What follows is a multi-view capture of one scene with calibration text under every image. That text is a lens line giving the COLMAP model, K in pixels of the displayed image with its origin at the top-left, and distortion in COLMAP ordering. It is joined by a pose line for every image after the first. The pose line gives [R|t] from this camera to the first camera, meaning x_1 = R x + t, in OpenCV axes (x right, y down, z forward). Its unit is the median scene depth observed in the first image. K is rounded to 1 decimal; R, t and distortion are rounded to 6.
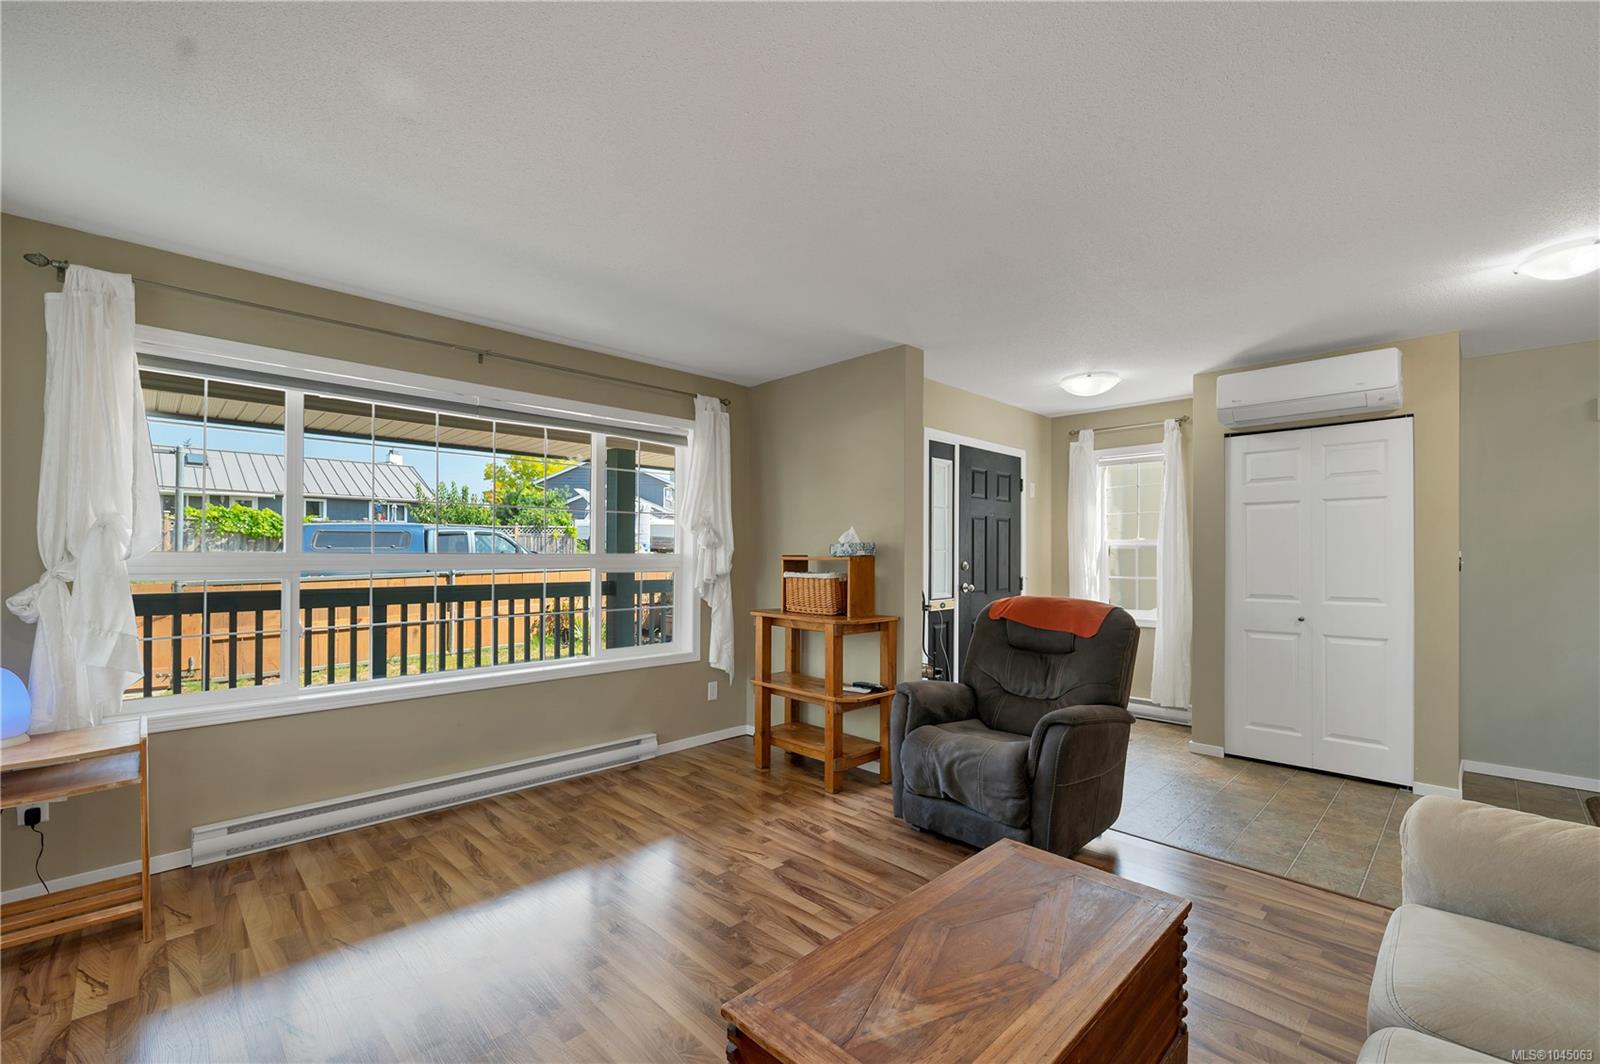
lens RADIAL K [[694.3, 0, 795.2], [0, 694.3, 536.5], [0, 0, 1]] dist [-0.001051, 0.000048]
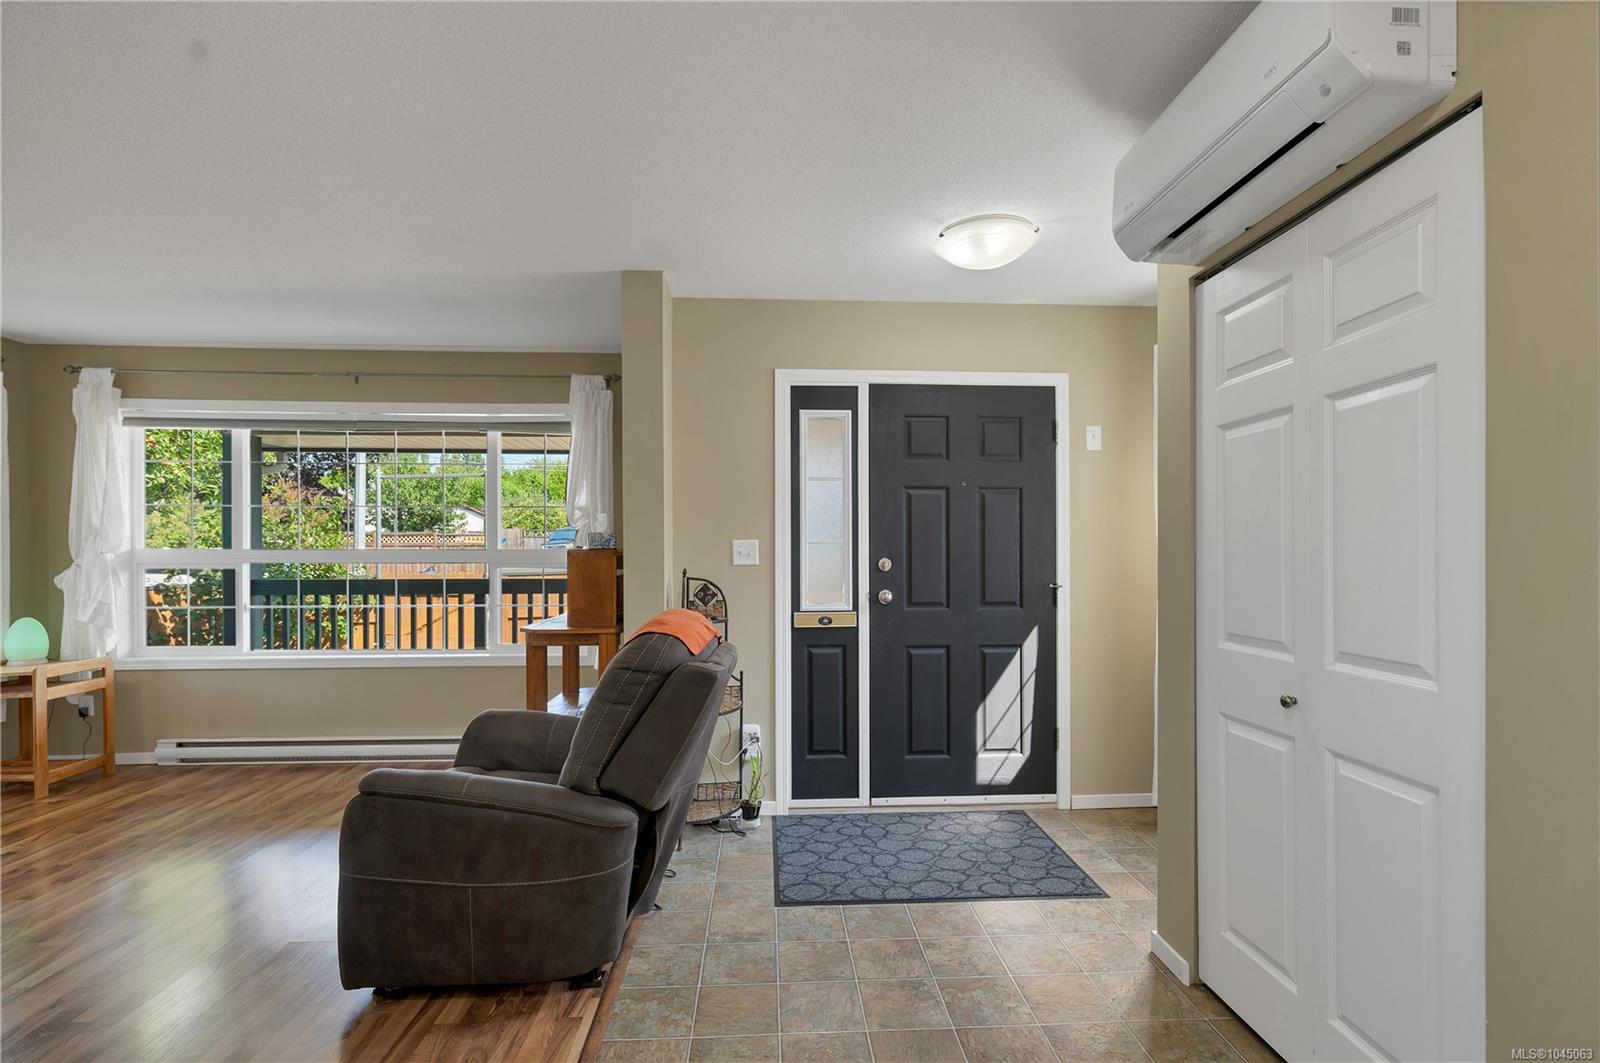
lens RADIAL K [[733.4, 0, 797.4], [0, 733.4, 542.2], [0, 0, 1]] dist [-0.004057, 0.001599]
pose [[0.752662, -0.010382, -0.658326, 0.800587], [0.021287, 0.999737, 0.008571, 0.016396], [0.658063, -0.020464, 0.752685, 0.506322]]
